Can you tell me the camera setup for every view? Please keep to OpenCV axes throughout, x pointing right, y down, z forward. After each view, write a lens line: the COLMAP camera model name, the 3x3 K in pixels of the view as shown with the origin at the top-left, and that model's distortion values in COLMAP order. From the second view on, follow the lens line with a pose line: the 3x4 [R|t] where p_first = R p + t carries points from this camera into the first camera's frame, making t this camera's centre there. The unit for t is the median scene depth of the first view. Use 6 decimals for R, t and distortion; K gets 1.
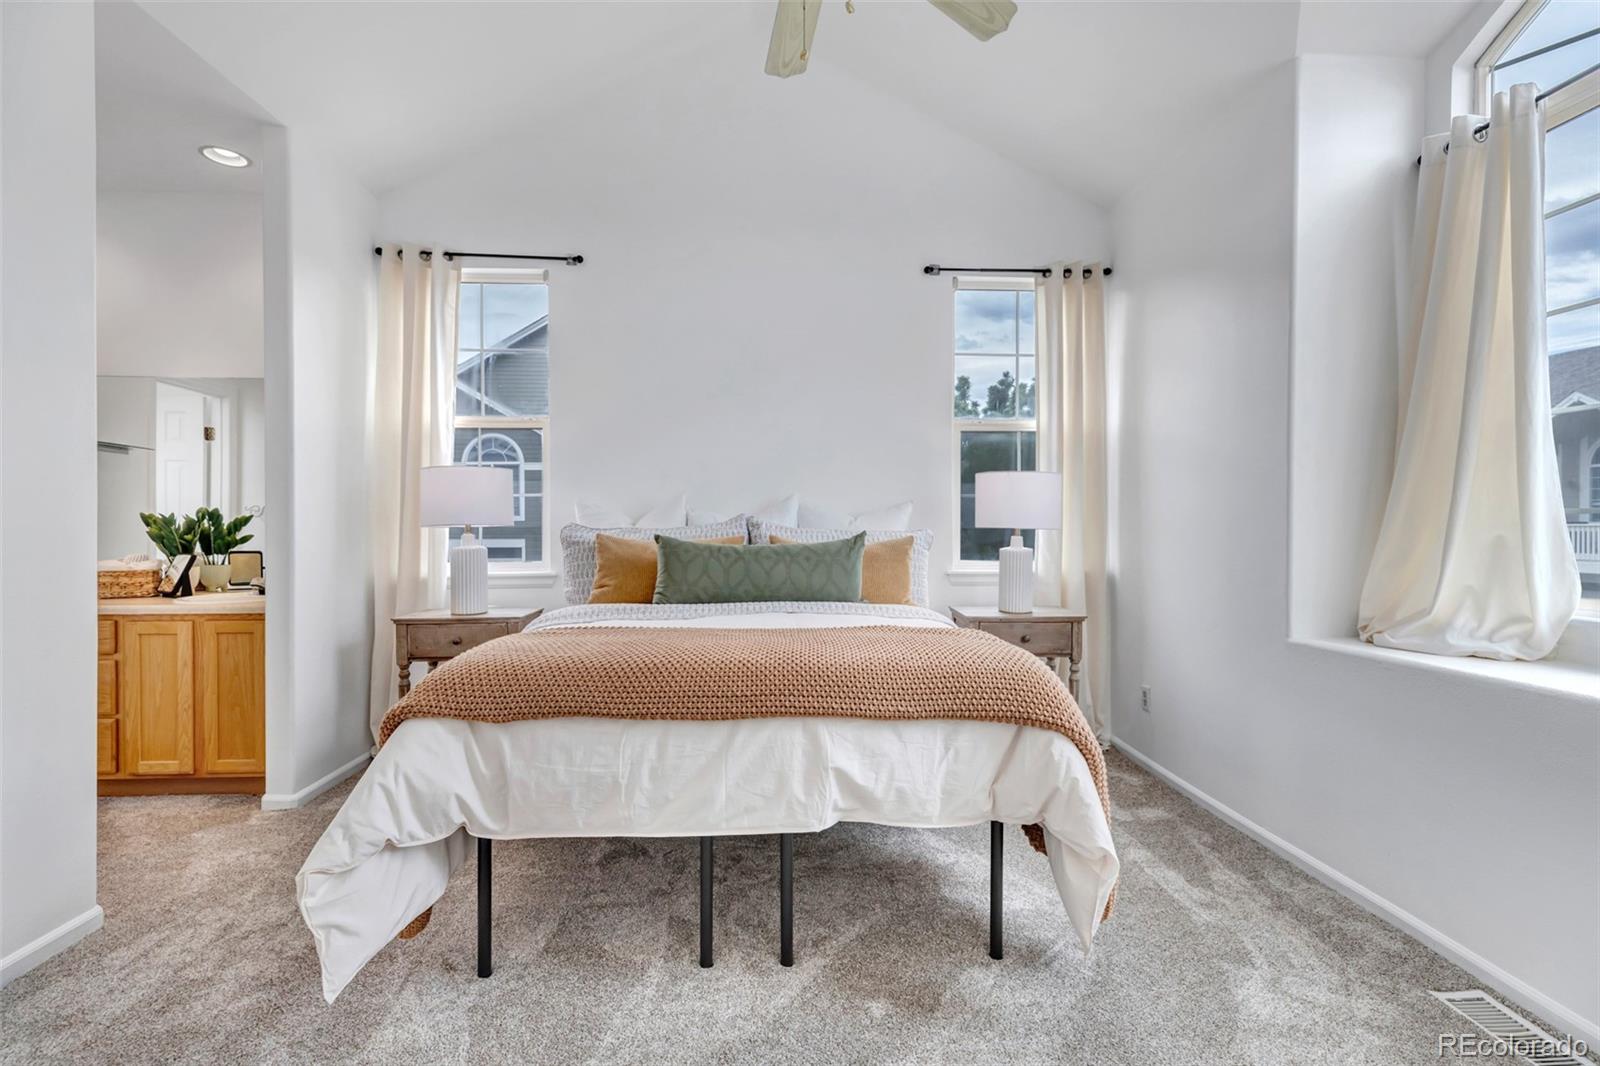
lens RADIAL K [[735.3, 0, 797.2], [0, 735.3, 533.2], [0, 0, 1]] dist [0.001861, 0.000209]
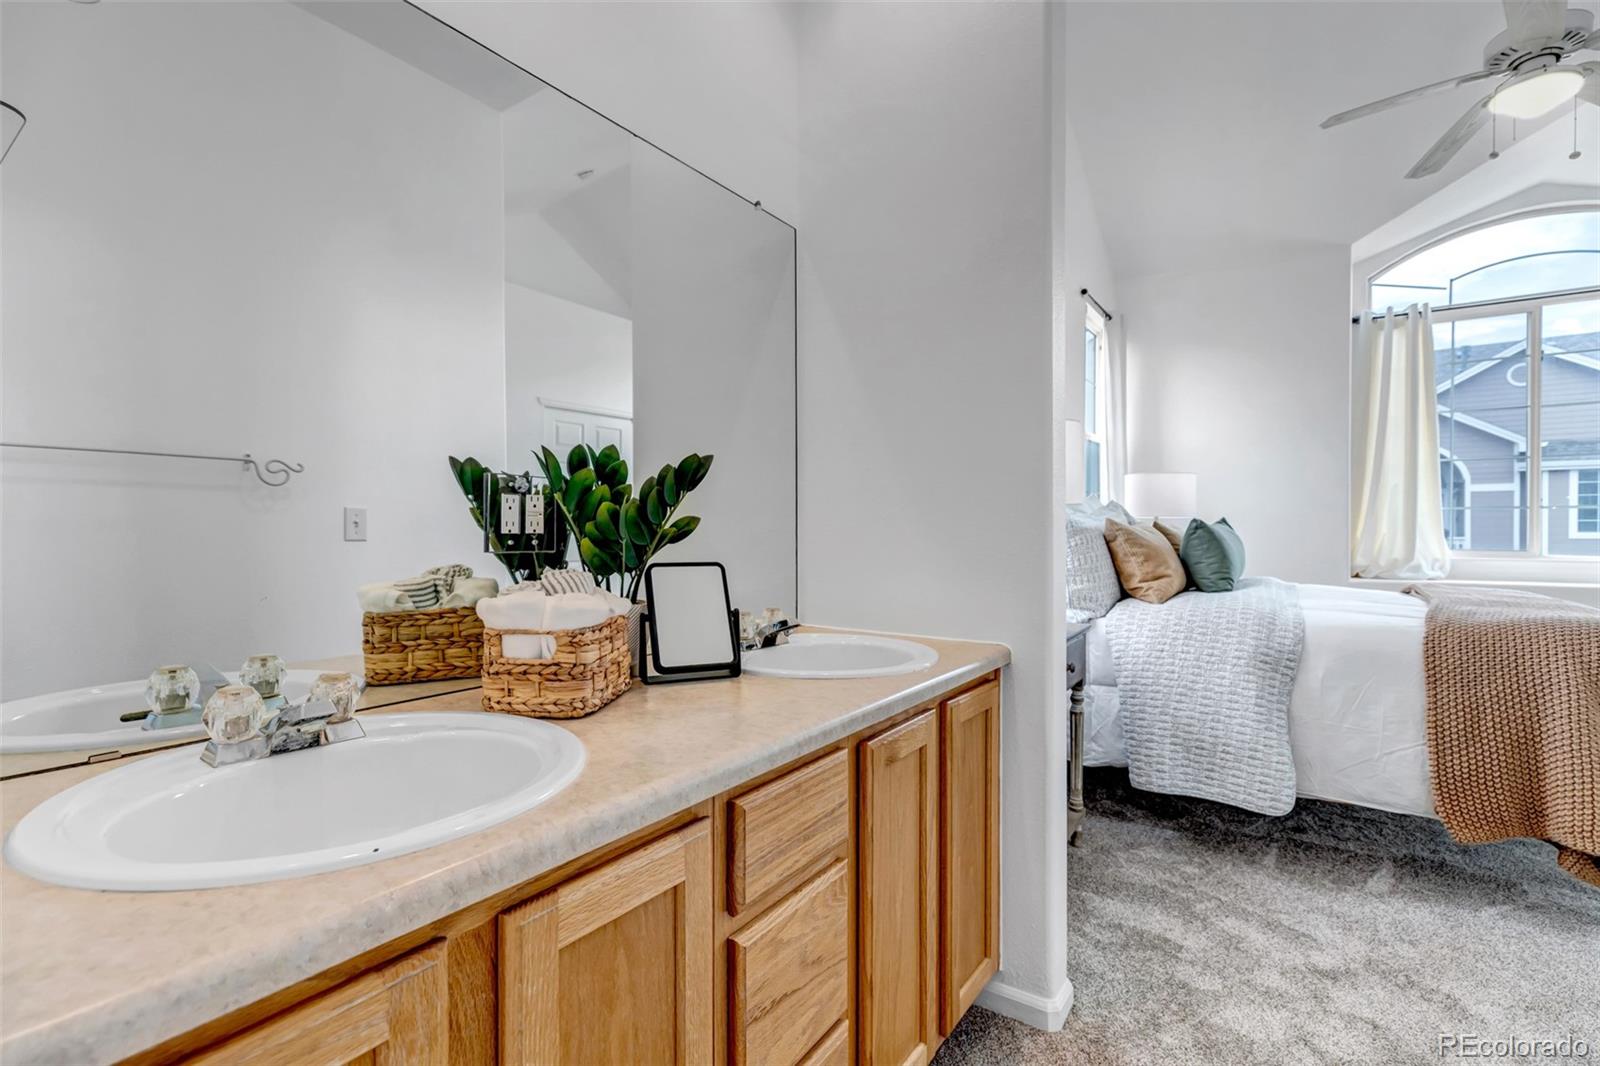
lens RADIAL K [[735.3, 0, 798.3], [0, 735.3, 534.2], [0, 0, 1]] dist [0.001861, 0.000209]
pose [[0.603646, -0.007741, 0.797215, -1.324093], [0.013707, 0.999906, -0.000670, 0.017116], [-0.797135, 0.011332, 0.603695, 0.887818]]
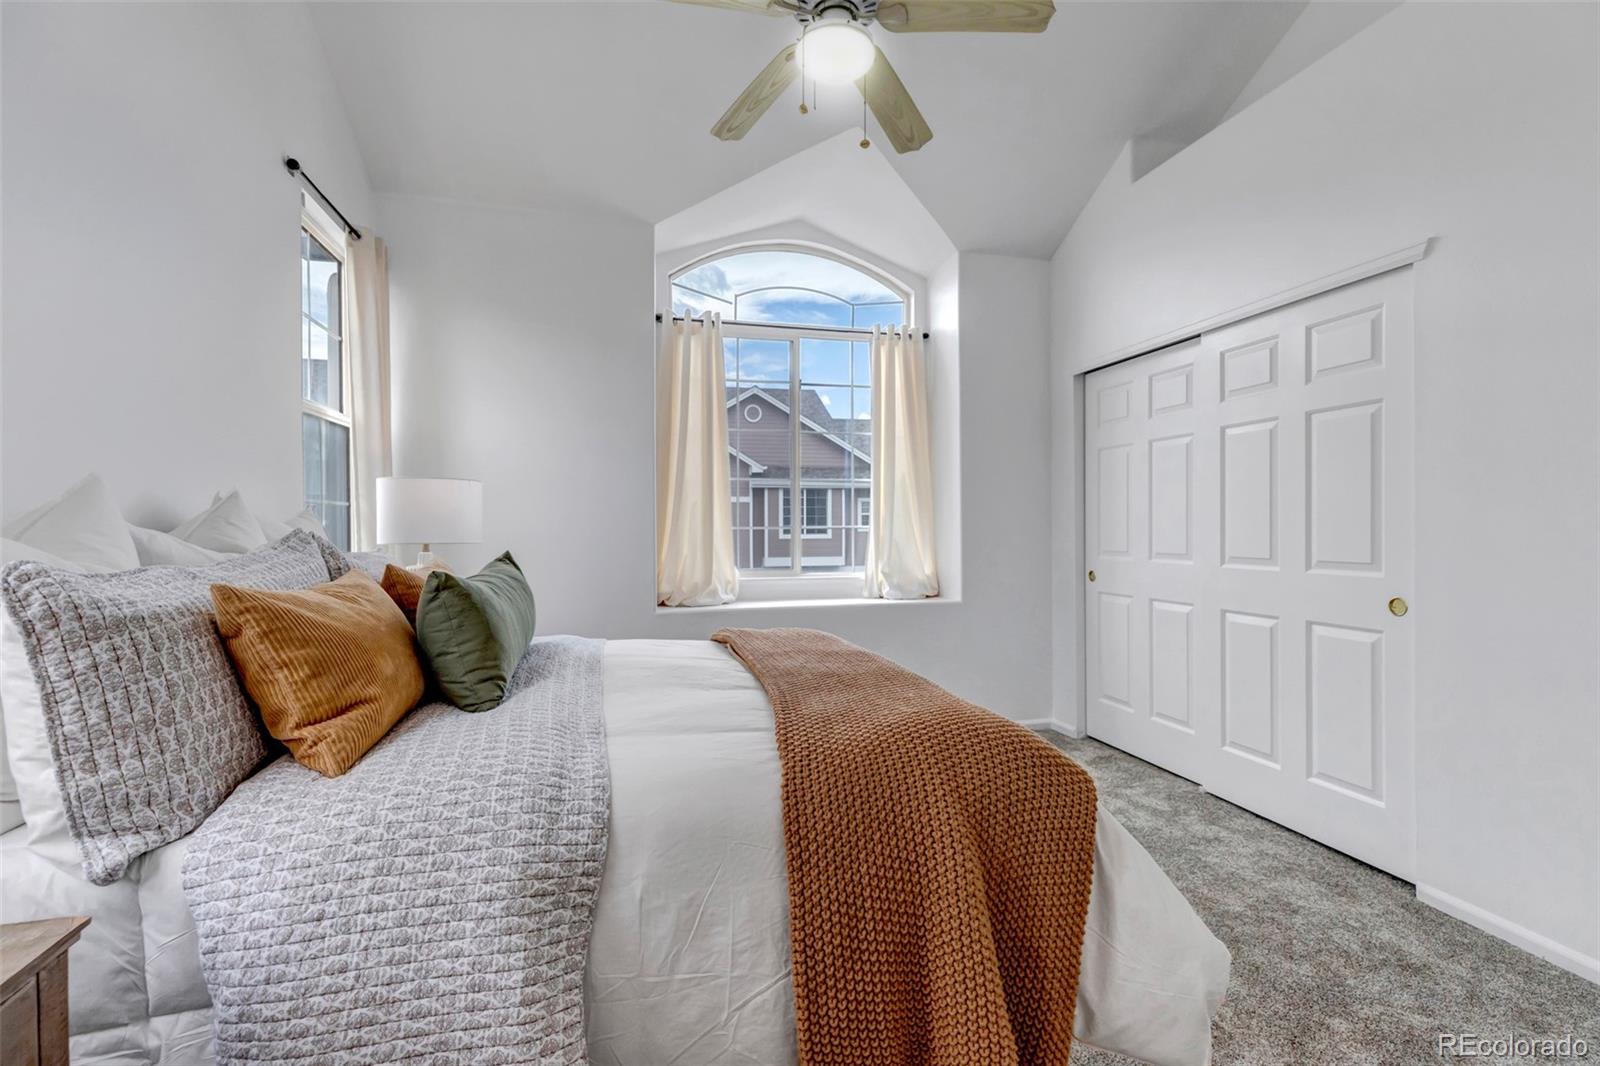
lens RADIAL K [[735.3, 0, 786.8], [0, 735.3, 538.9], [0, 0, 1]] dist [0.001861, 0.000209]
pose [[-0.184595, -0.017189, 0.982664, -0.759313], [0.016652, 0.999649, 0.020615, -0.028346], [-0.982674, 0.020169, -0.184244, 0.910451]]
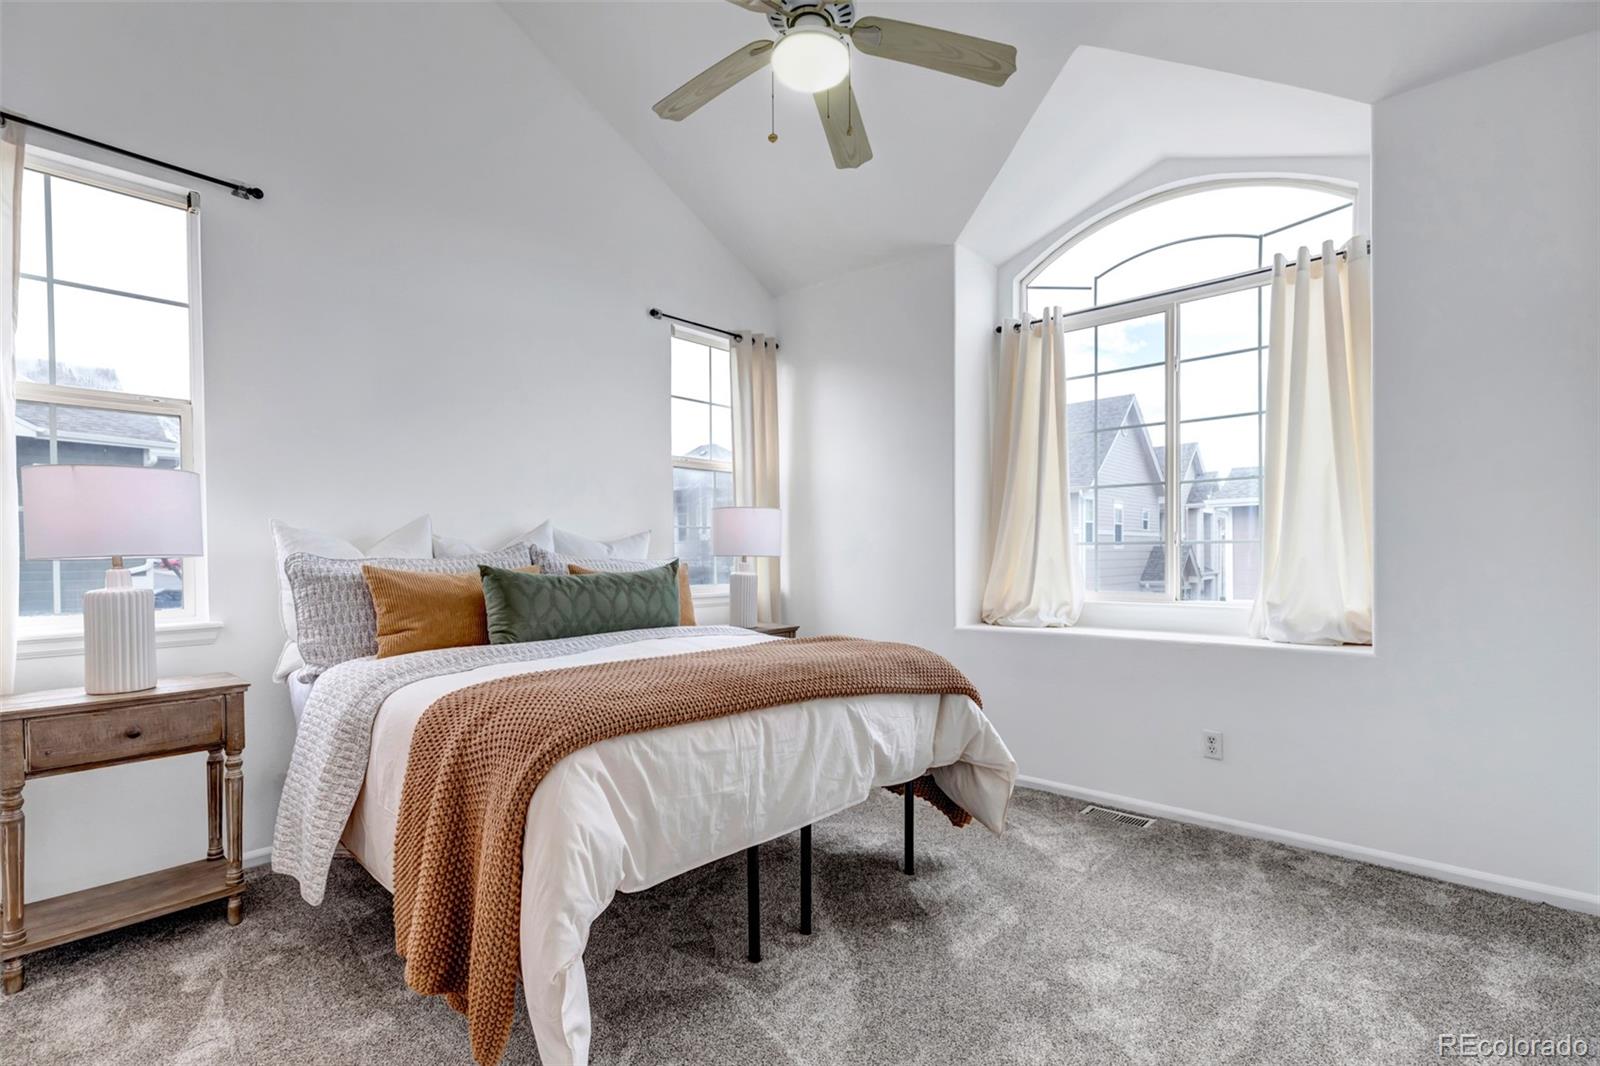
lens RADIAL K [[735.3, 0, 818.9], [0, 735.3, 565.4], [0, 0, 1]] dist [0.001861, 0.000209]
pose [[0.712280, -0.014747, 0.701740, -0.529893], [0.015793, 0.999863, 0.004982, 0.004497], [-0.701717, 0.007534, 0.712416, 0.109957]]
